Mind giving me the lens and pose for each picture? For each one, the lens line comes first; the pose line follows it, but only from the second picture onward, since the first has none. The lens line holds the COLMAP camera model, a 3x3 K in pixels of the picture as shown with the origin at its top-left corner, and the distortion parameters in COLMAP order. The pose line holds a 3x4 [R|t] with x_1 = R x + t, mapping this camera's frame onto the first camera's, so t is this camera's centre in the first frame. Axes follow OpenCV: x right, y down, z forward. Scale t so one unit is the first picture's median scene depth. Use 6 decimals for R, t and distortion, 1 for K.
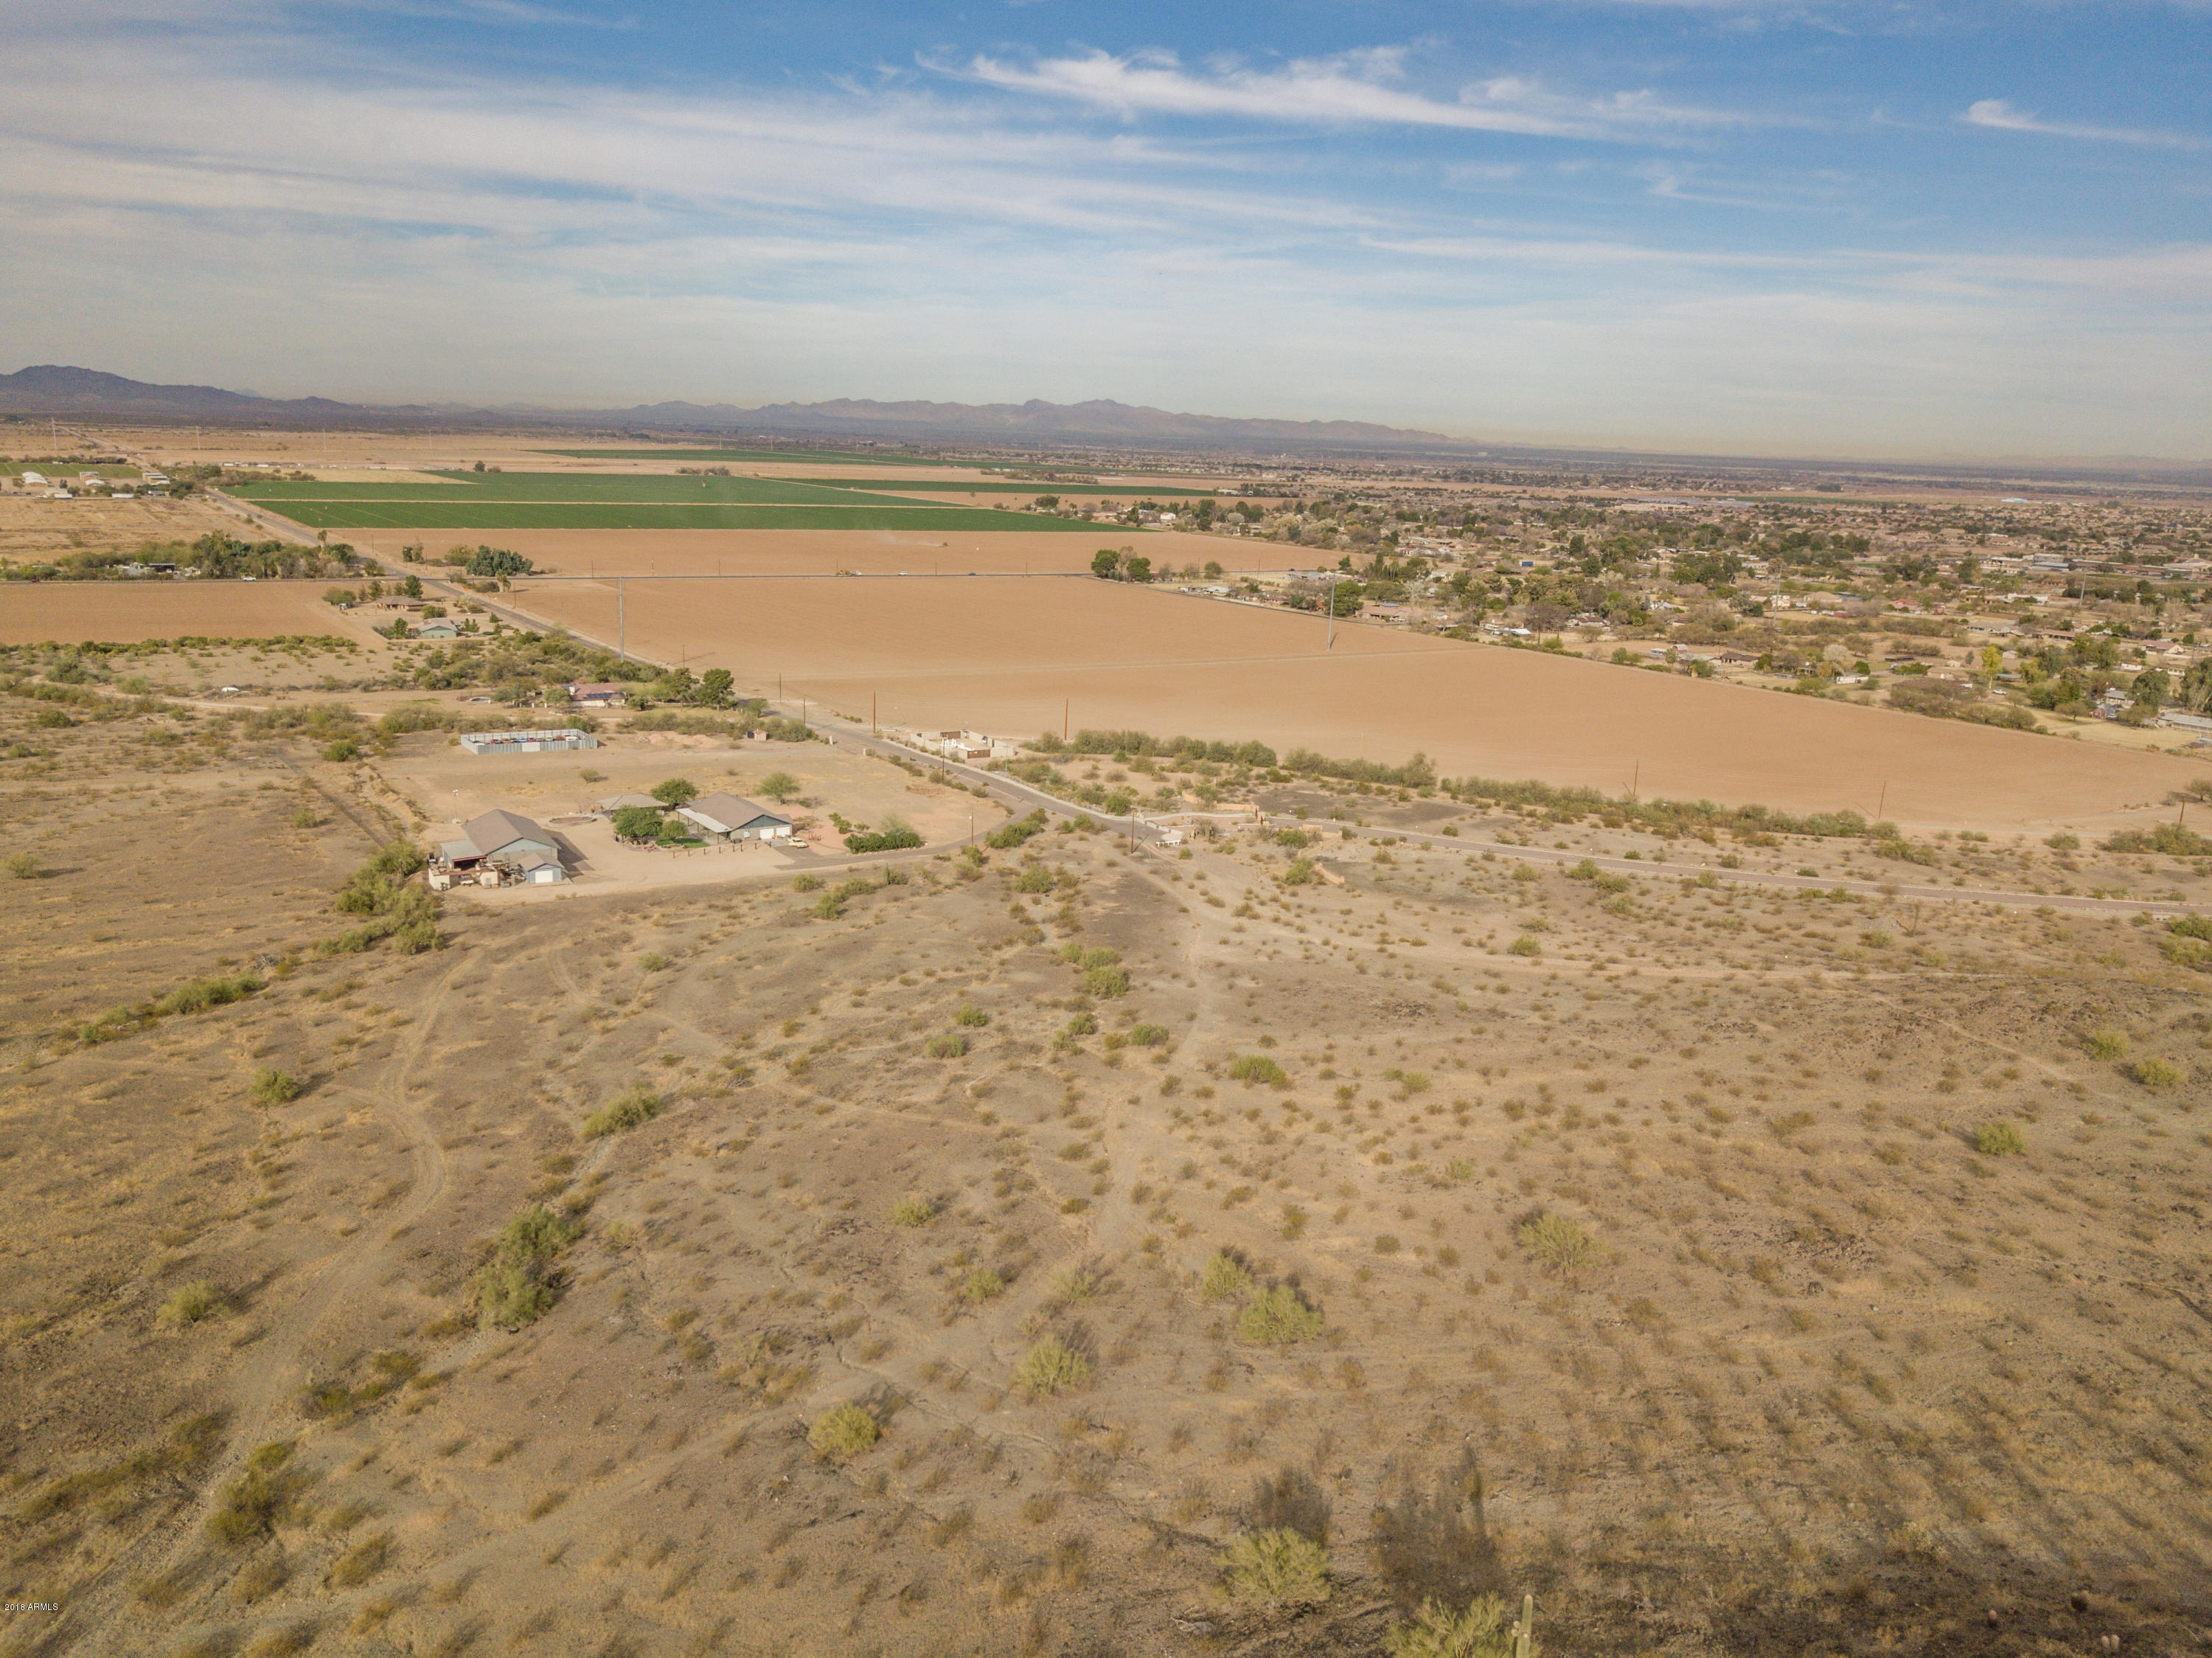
lens RADIAL K [[1696.8, 0, 1120.7], [0, 1696.8, 823.3], [0, 0, 1]] dist [0.004856, -0.006719]
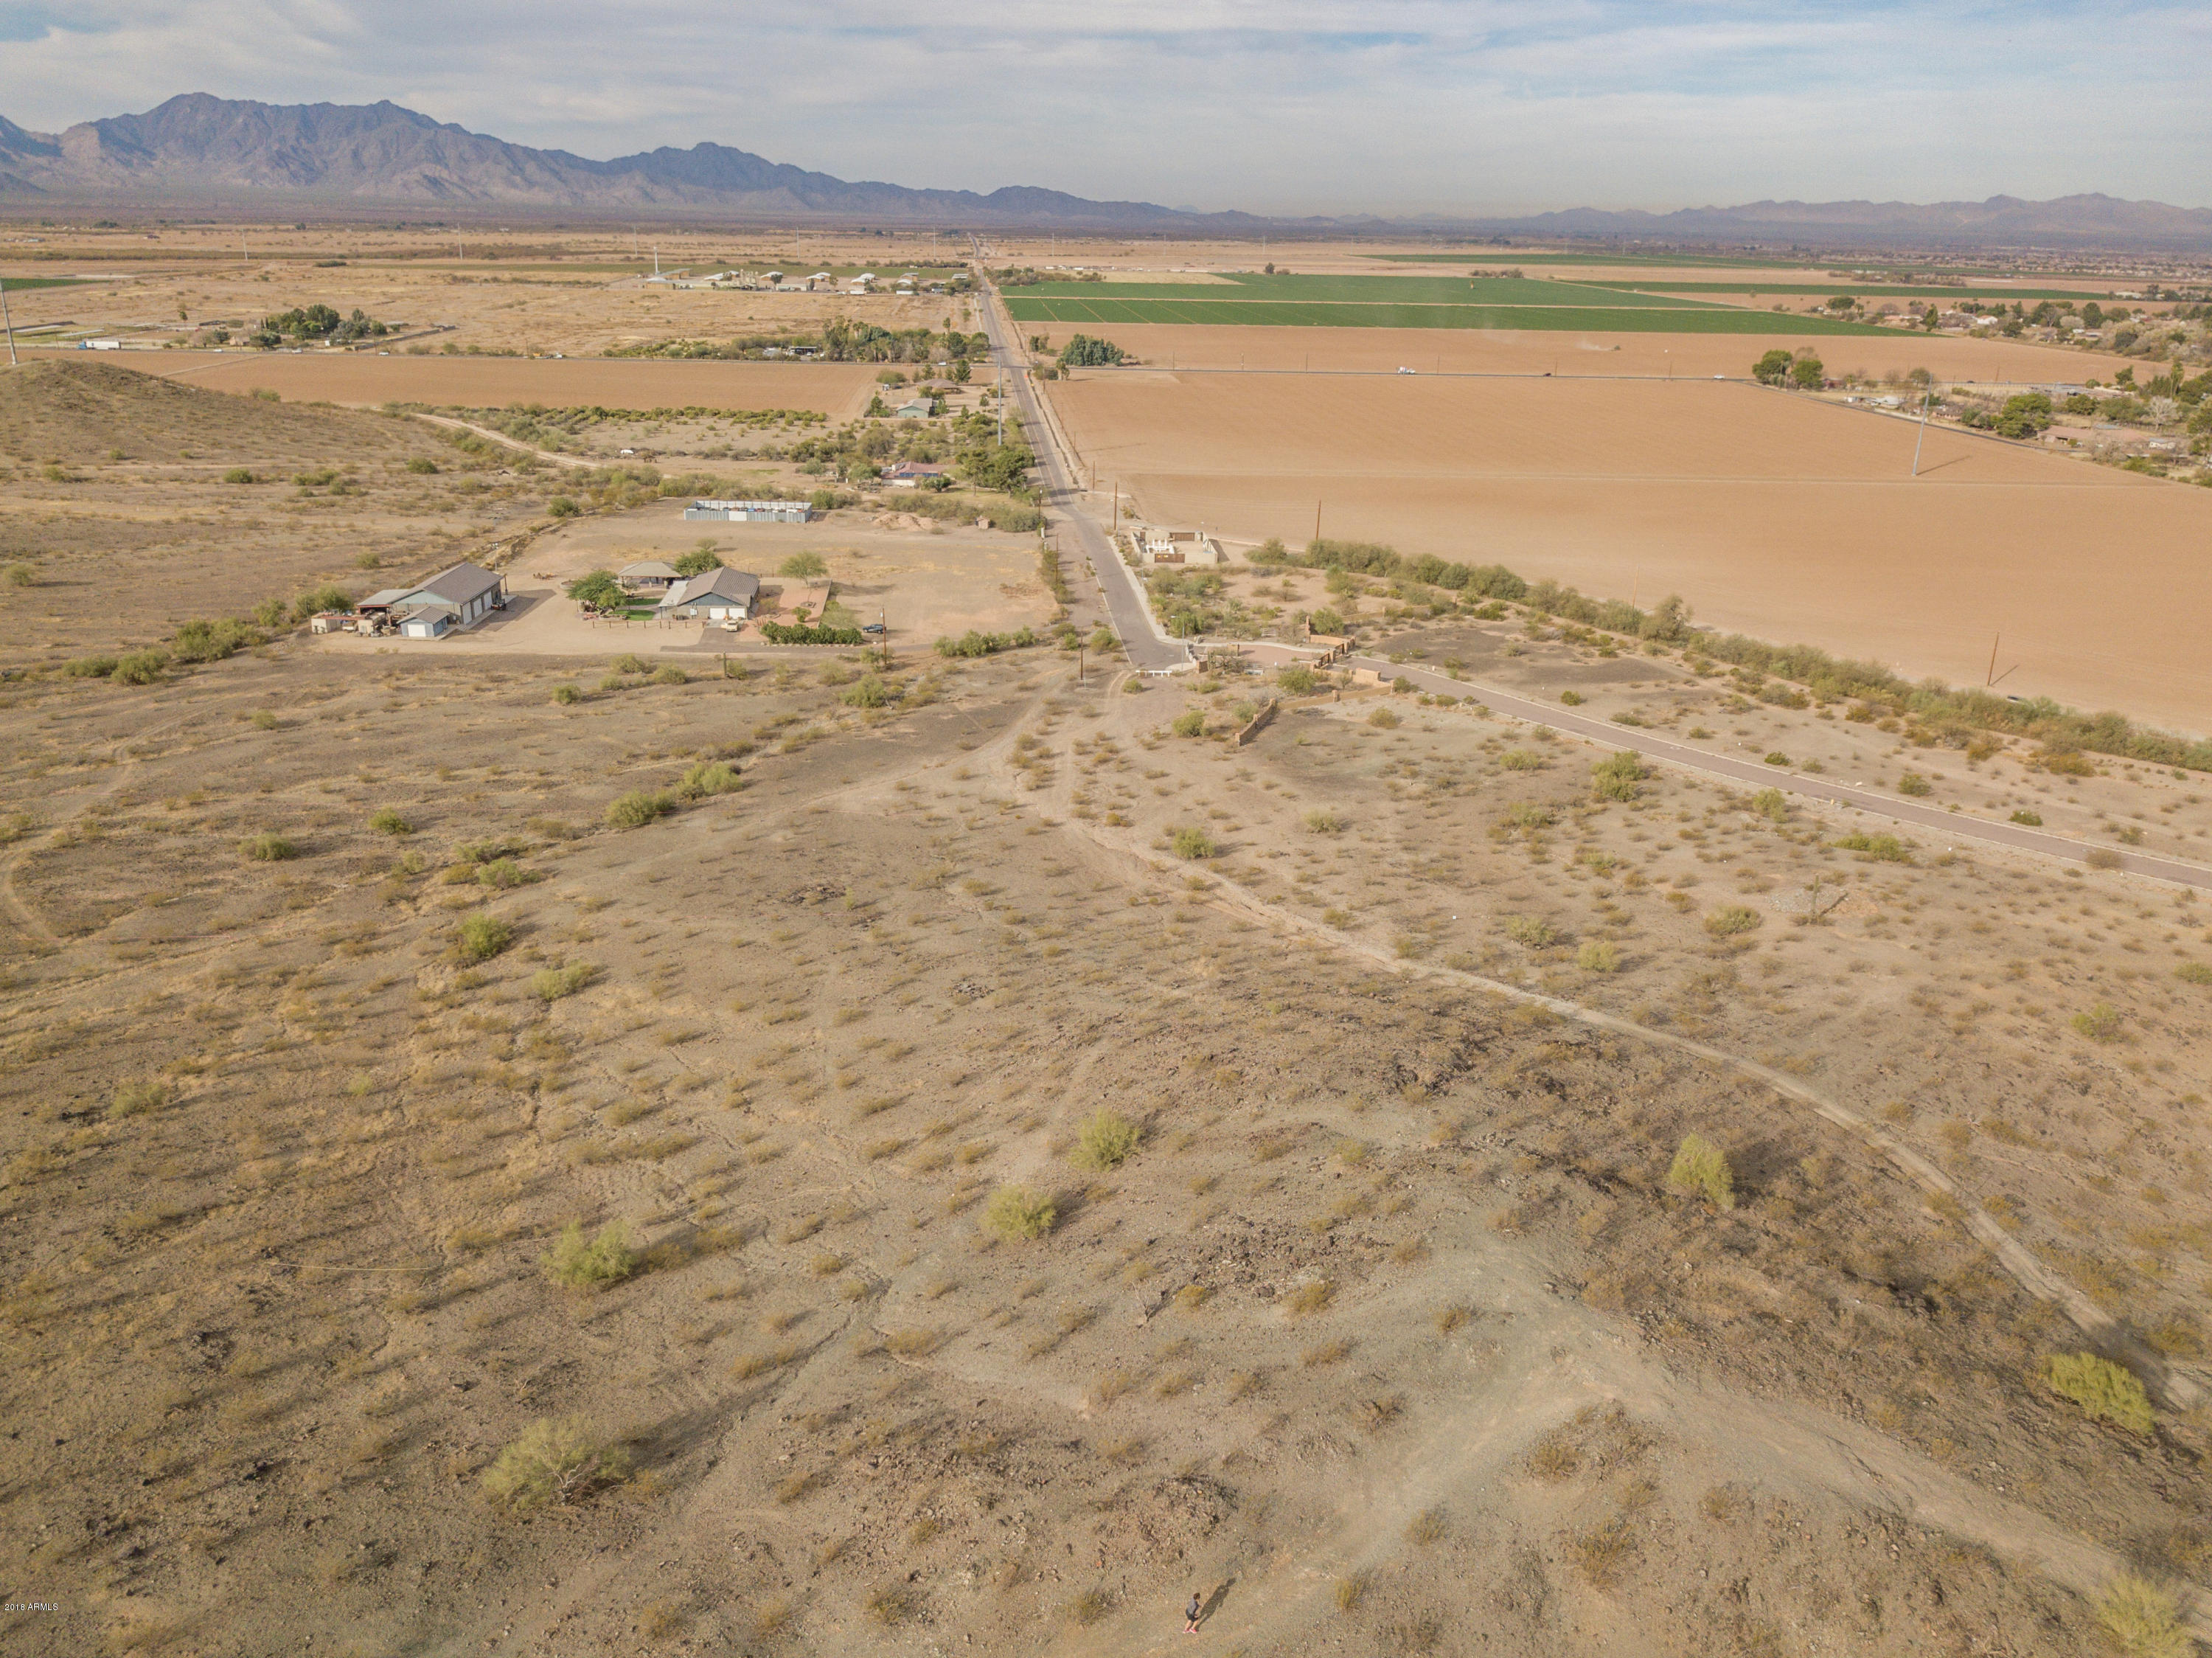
lens RADIAL K [[1696.8, 0, 1120.7], [0, 1696.8, 823.3], [0, 0, 1]] dist [0.004856, -0.006719]
pose [[0.875532, 0.143821, -0.461258, 0.155681], [-0.095146, 0.987298, 0.127240, -0.007137], [0.473699, -0.067516, 0.878095, 0.103627]]
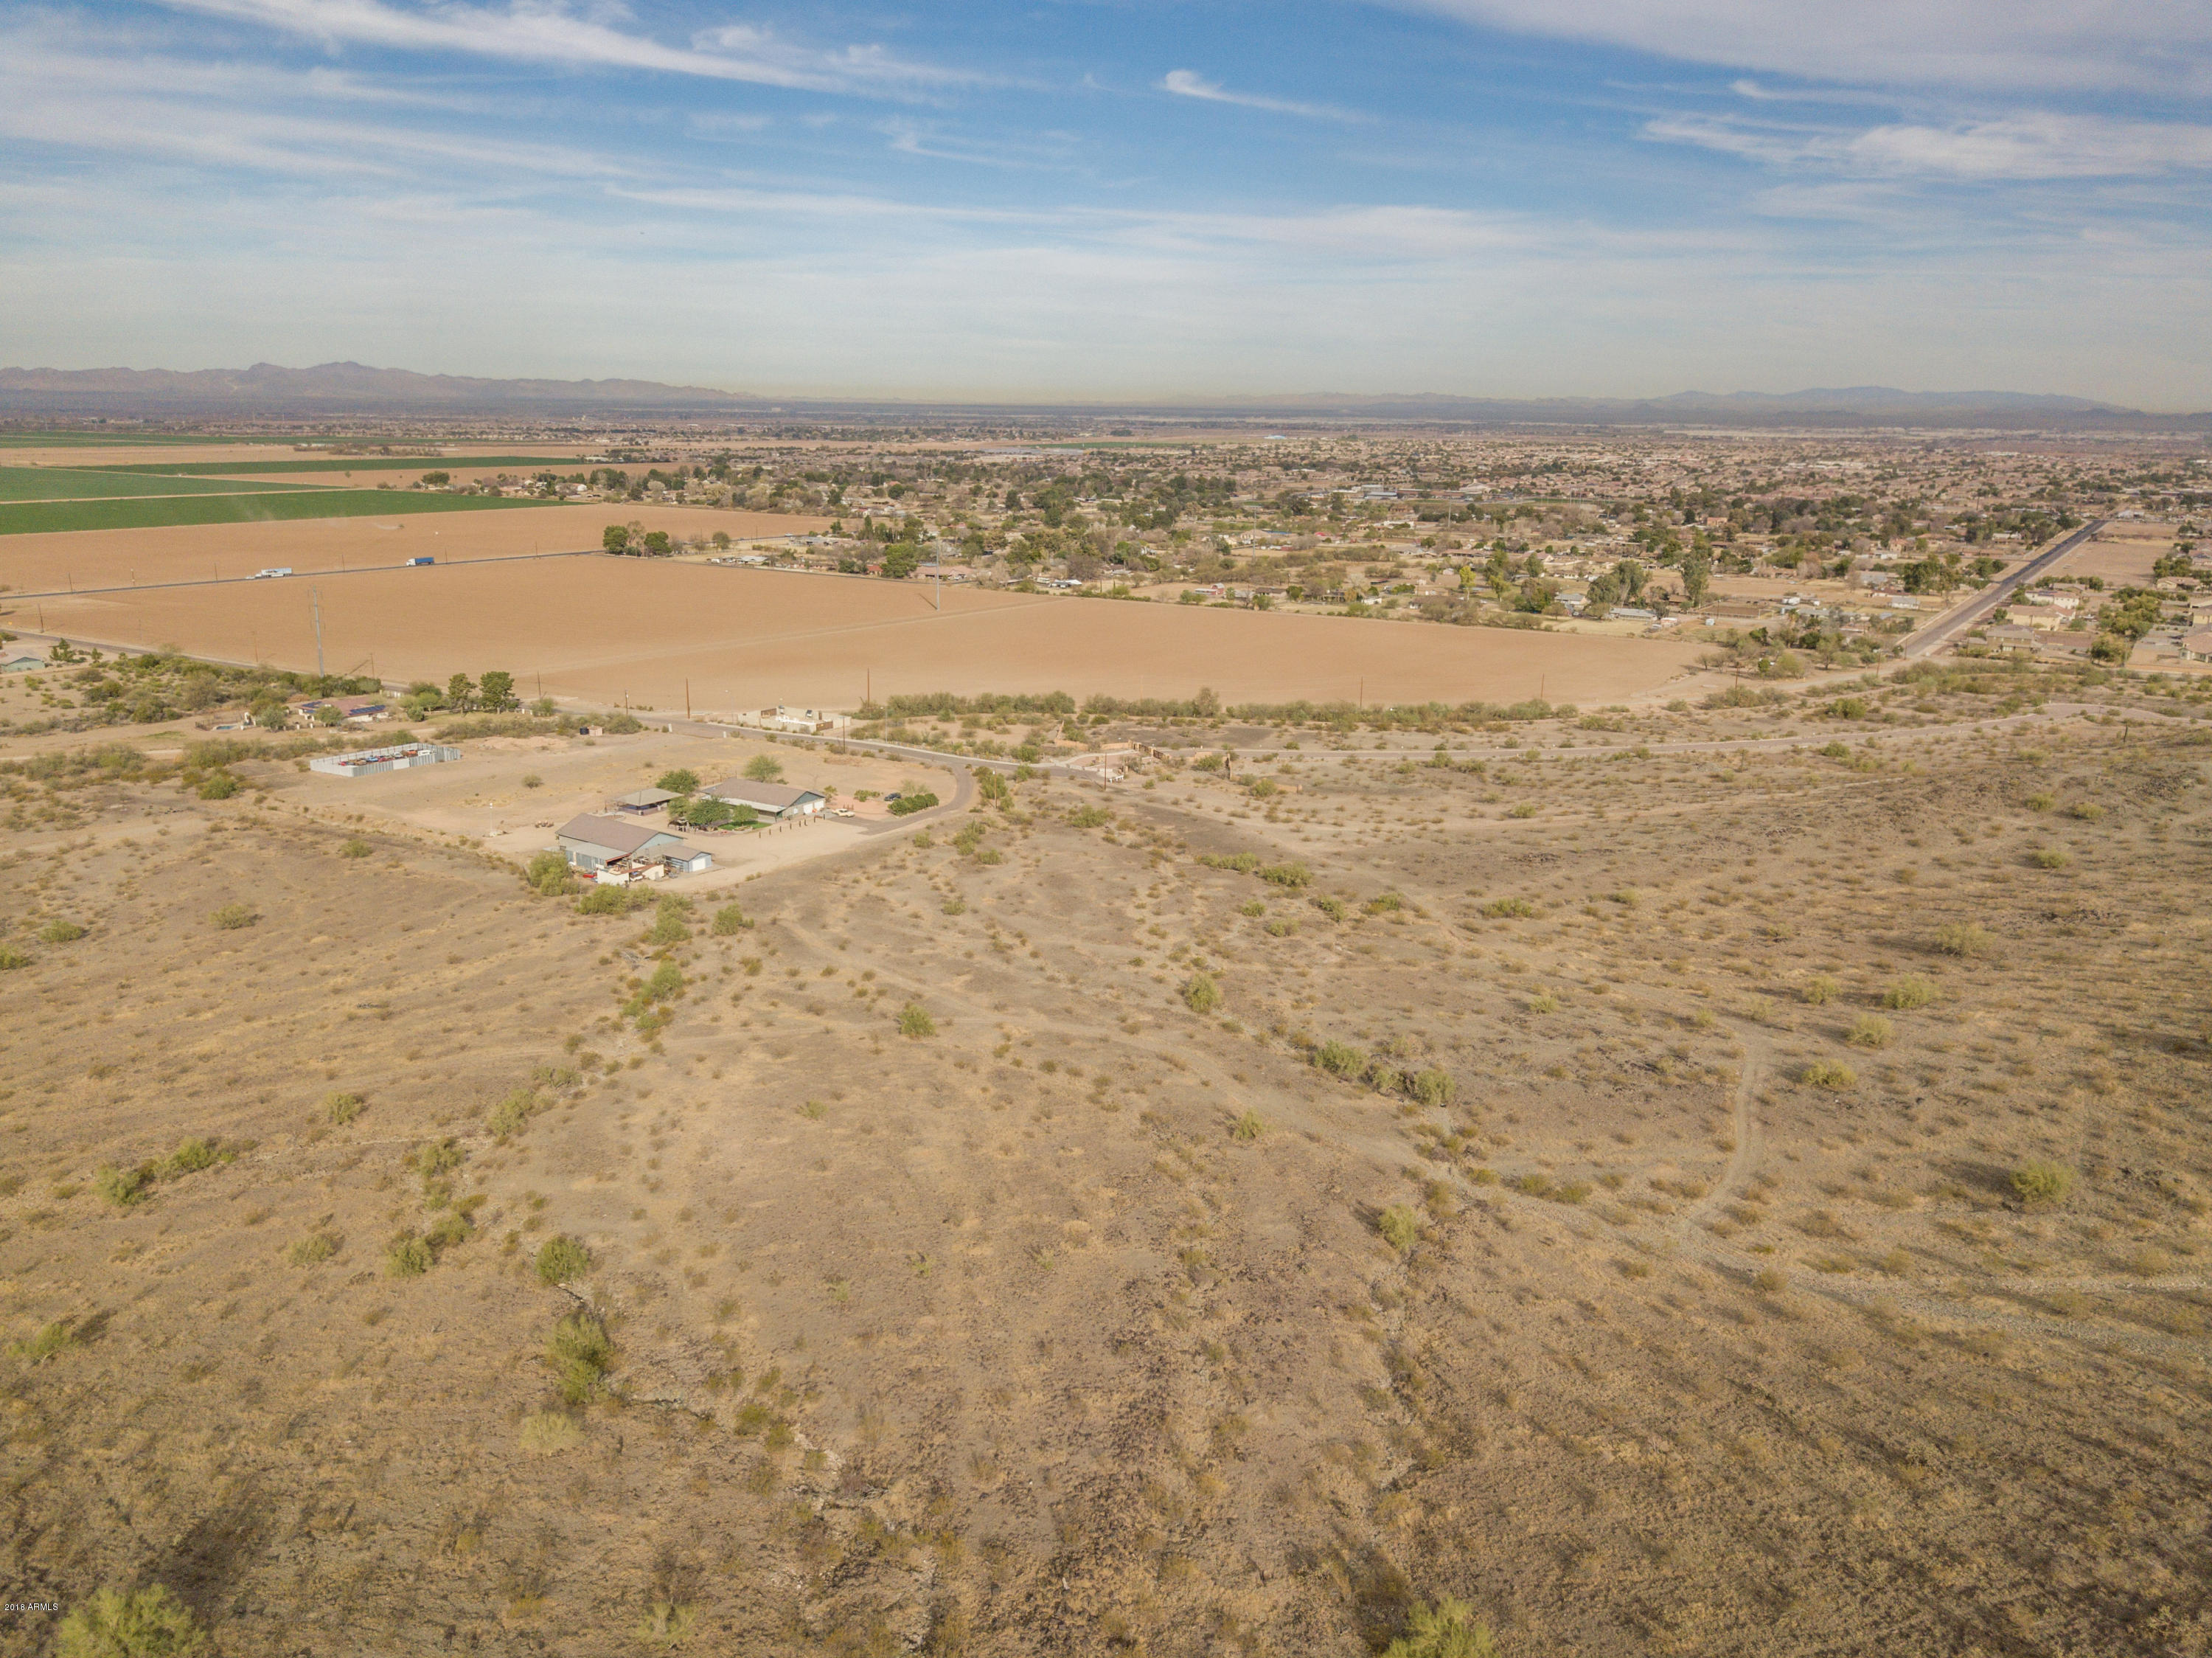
lens RADIAL K [[1696.8, 0, 1120.7], [0, 1696.8, 823.3], [0, 0, 1]] dist [0.004856, -0.006719]
pose [[0.917950, -0.123277, 0.377054, -0.158190], [0.113740, 0.992372, 0.047550, -0.004807], [-0.380040, -0.000763, 0.924970, -0.029860]]
